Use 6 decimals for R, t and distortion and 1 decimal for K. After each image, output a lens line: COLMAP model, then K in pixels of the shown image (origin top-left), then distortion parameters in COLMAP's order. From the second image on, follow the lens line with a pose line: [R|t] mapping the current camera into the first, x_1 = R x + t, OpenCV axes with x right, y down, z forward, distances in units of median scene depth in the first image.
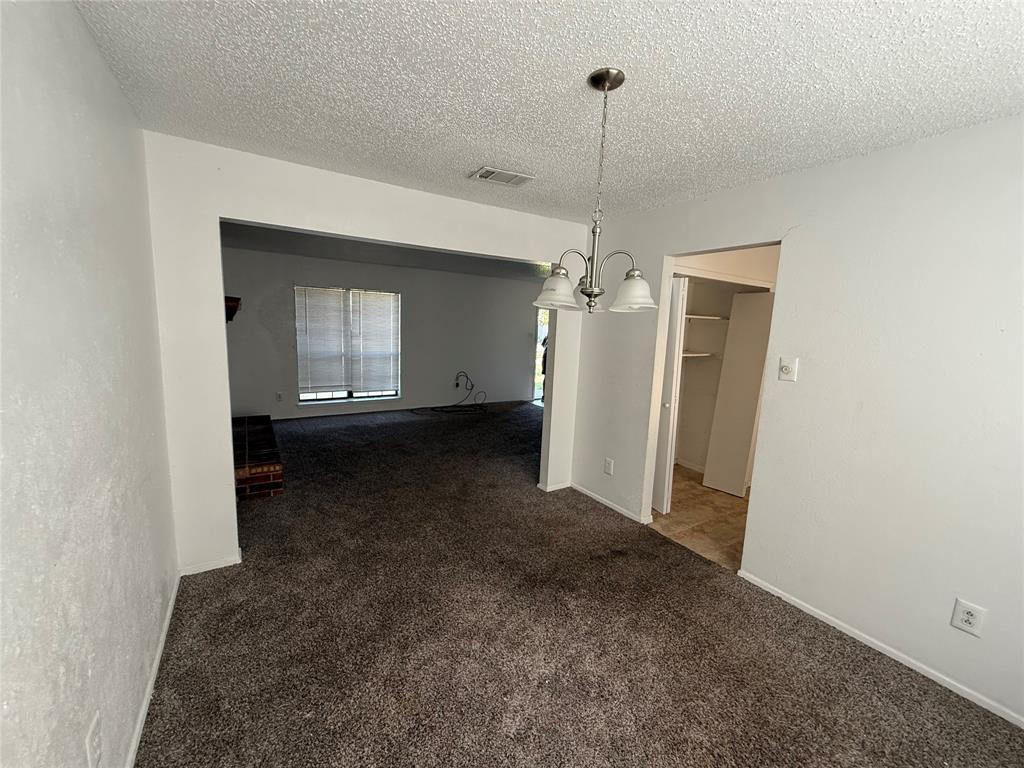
lens RADIAL K [[403.8, 0, 512.0], [0, 403.8, 384.0], [0, 0, 1]] dist [-0.000838, -0.000026]
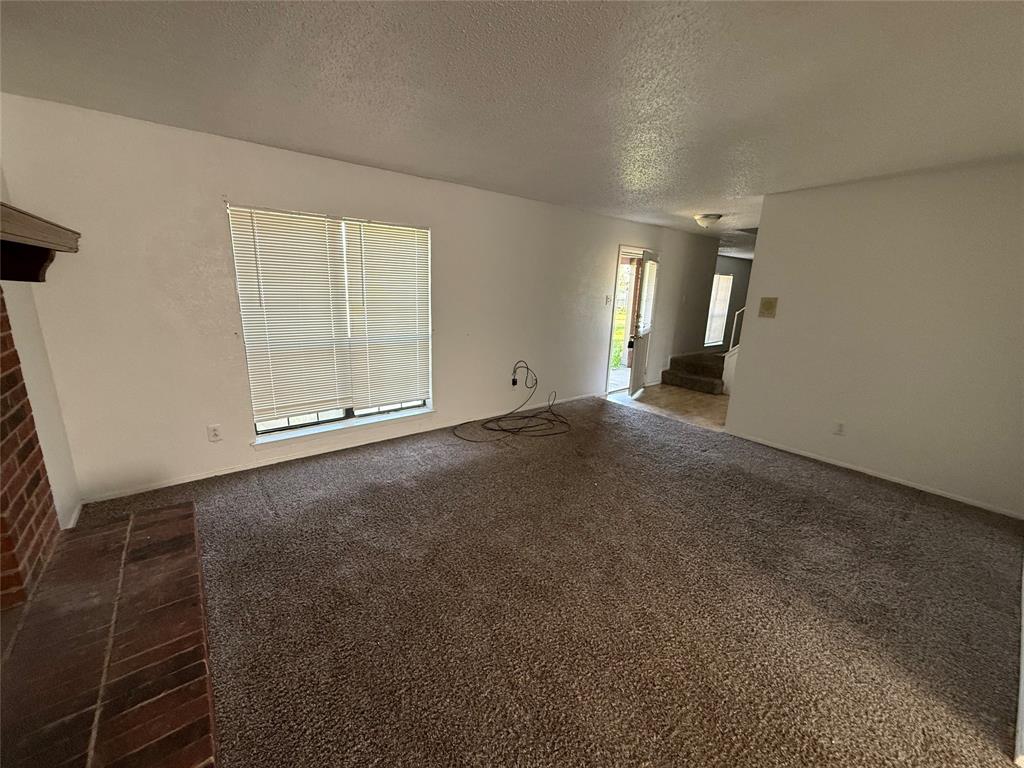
lens RADIAL K [[410.7, 0, 512.0], [0, 410.7, 384.0], [0, 0, 1]] dist [0.000543, 0.000432]
pose [[0.995241, -0.032277, 0.091938, -0.227386], [0.023473, 0.995174, 0.095276, -0.063544], [-0.094570, -0.092665, 0.991196, 0.418159]]
